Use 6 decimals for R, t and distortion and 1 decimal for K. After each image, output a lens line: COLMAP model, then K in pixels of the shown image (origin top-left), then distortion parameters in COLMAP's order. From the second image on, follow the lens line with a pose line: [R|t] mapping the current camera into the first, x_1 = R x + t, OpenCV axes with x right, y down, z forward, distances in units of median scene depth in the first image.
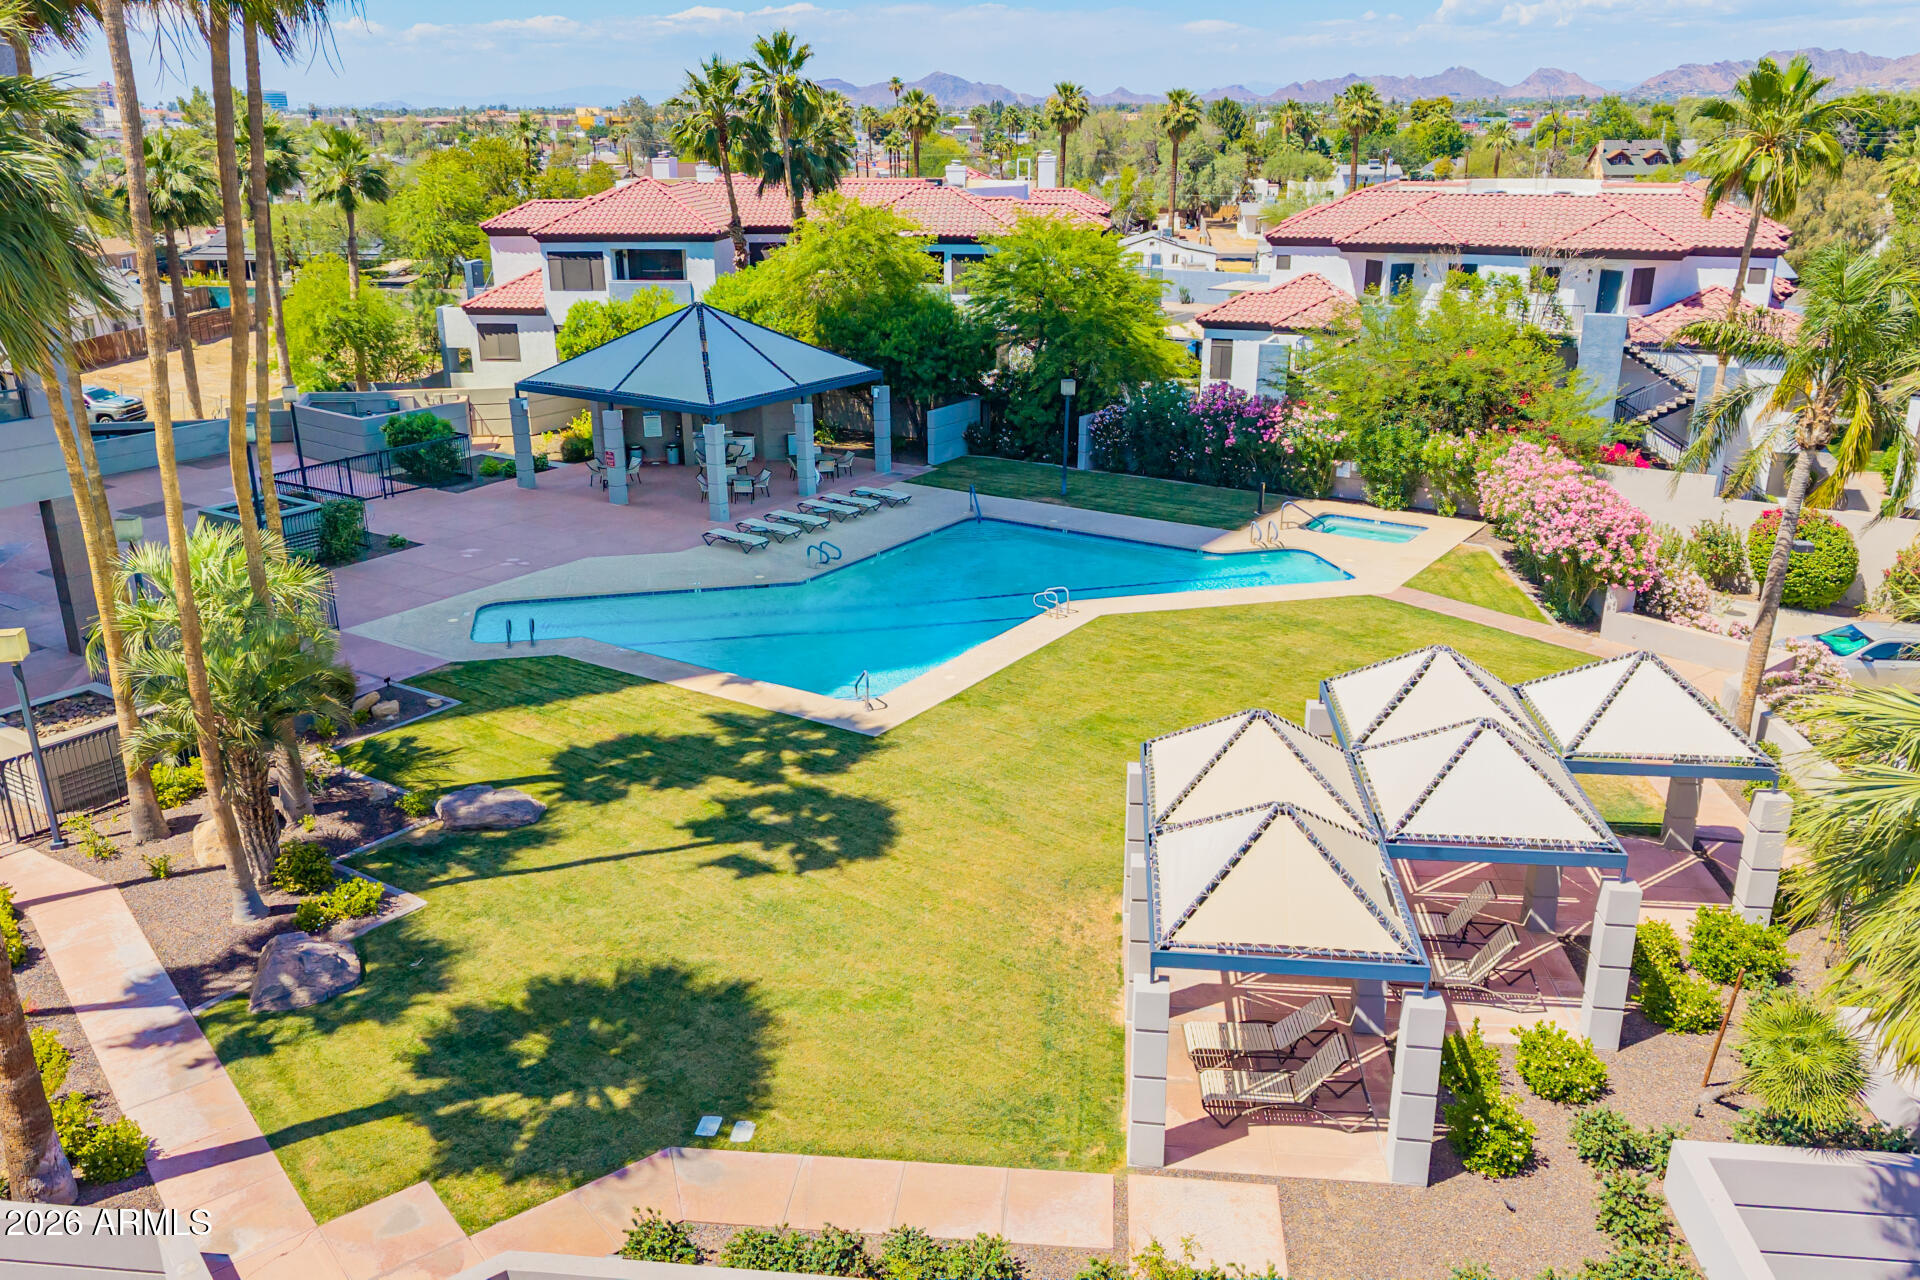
lens RADIAL K [[1507.6, 0, 960.0], [0, 1507.6, 640.0], [0, 0, 1]] dist [0.105040, -0.193399]
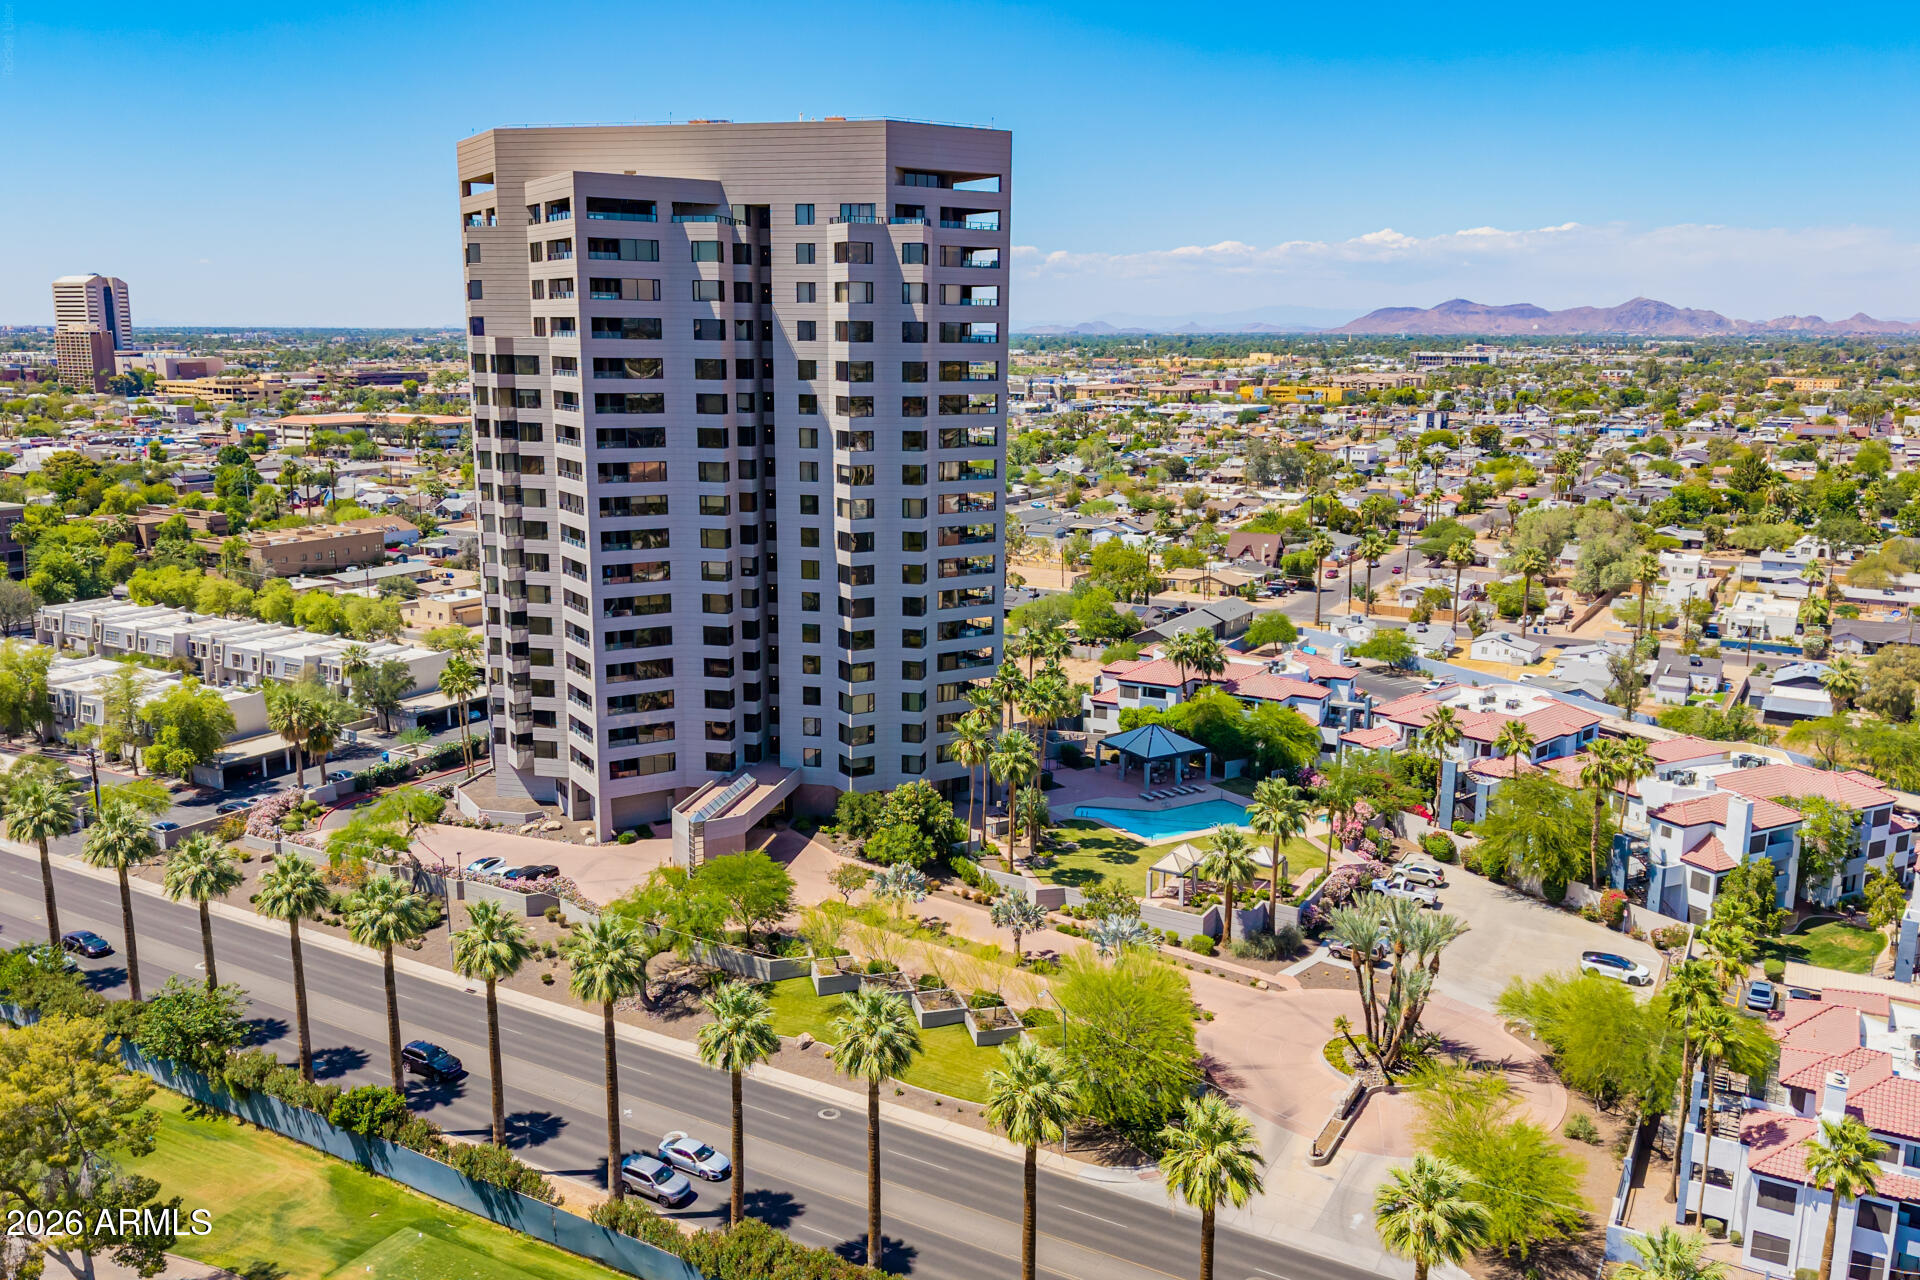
lens RADIAL K [[1495.6, 0, 960.0], [0, 1495.6, 640.0], [0, 0, 1]] dist [0.061076, -0.091143]
pose [[0.908932, 0.089928, -0.407130, 0.651767], [-0.143836, 0.984150, -0.103736, -0.003767], [0.391348, 0.152848, 0.907460, -1.852983]]
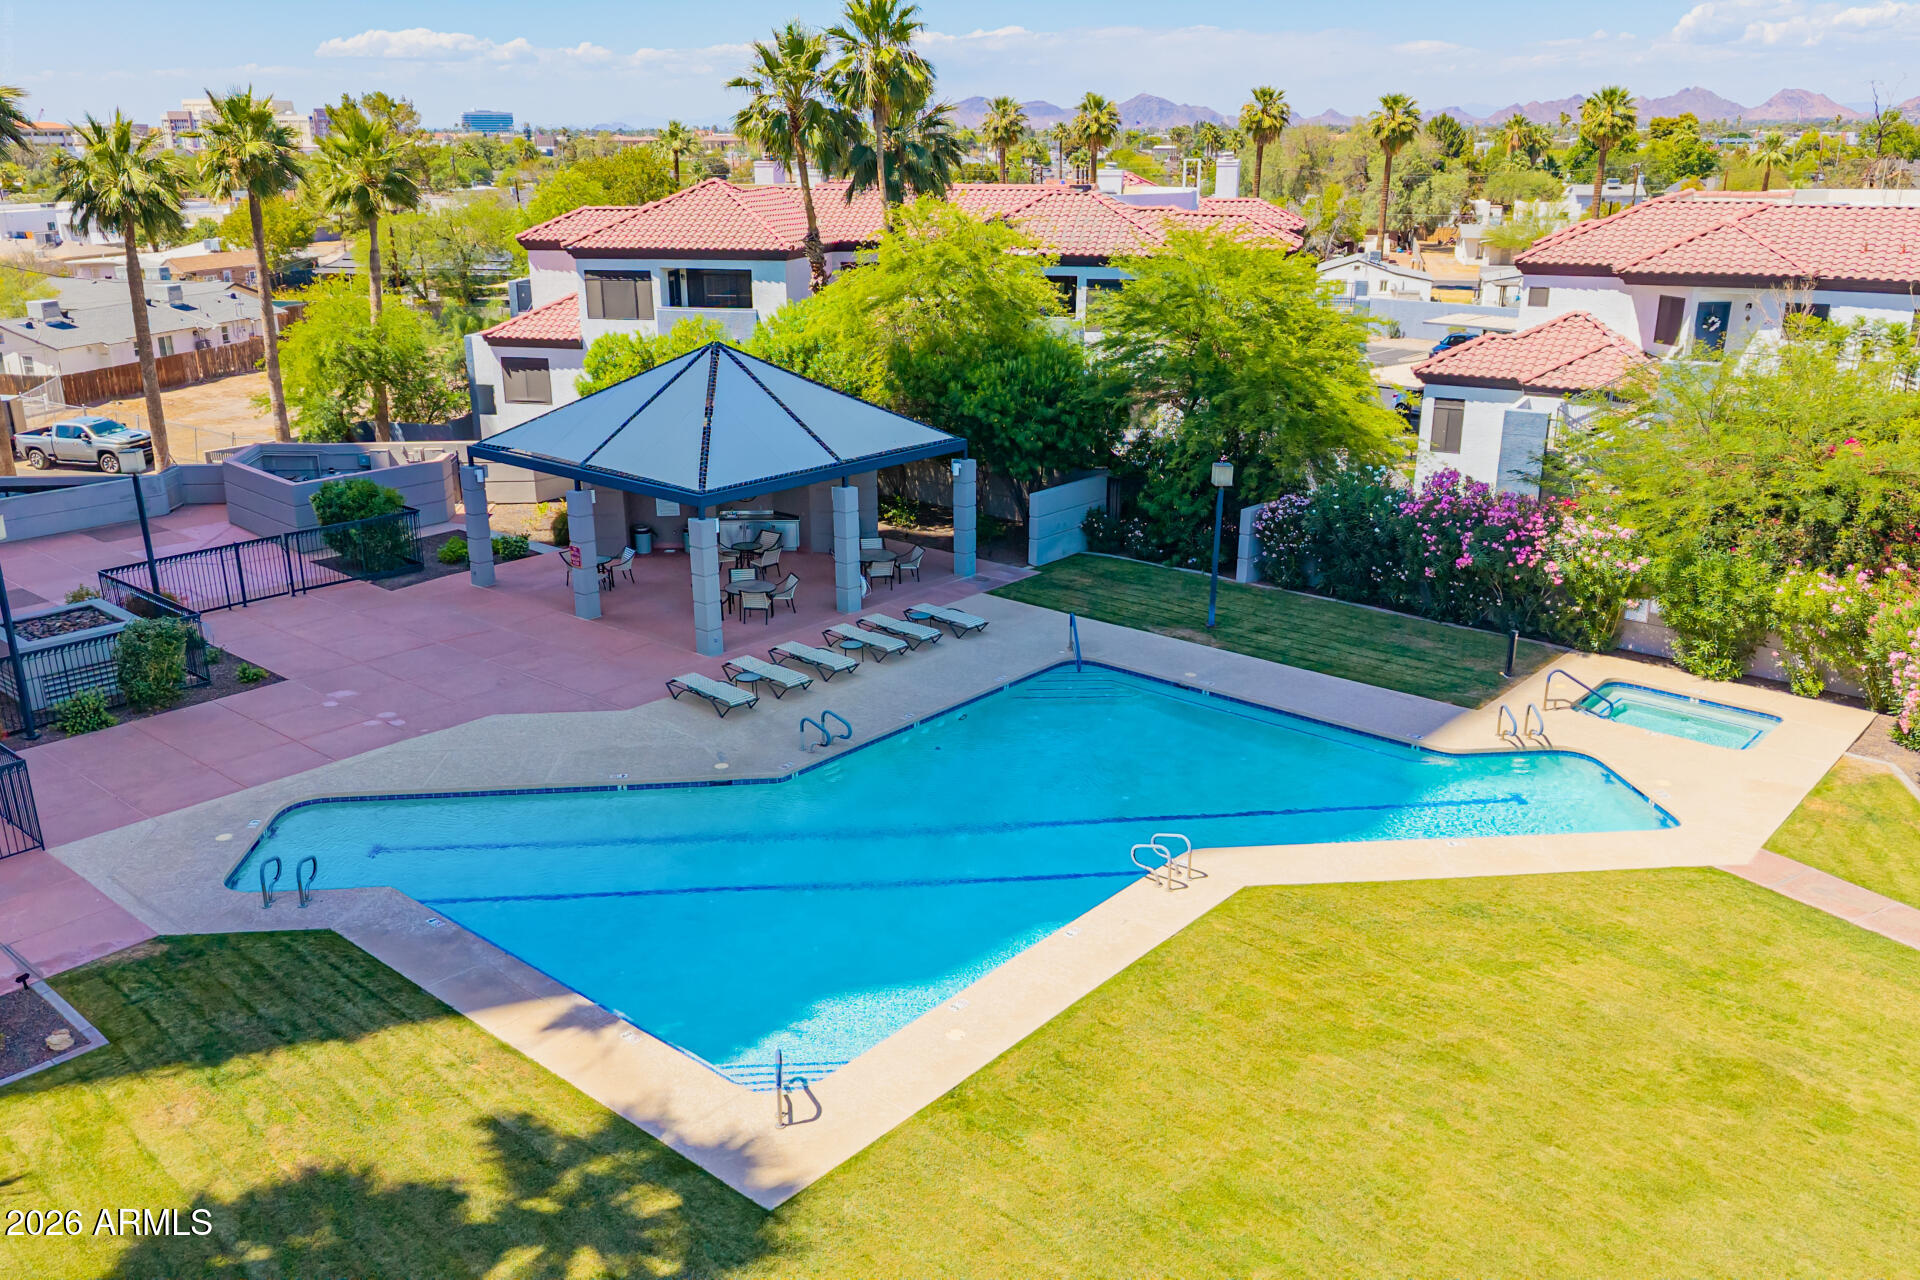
lens RADIAL K [[1495.6, 0, 960.0], [0, 1495.6, 640.0], [0, 0, 1]] dist [0.061076, -0.091143]
pose [[0.991630, 0.043669, -0.121506, 0.033069], [-0.044918, 0.998962, -0.007559, -0.068875], [0.121050, 0.012954, 0.992562, 0.261797]]
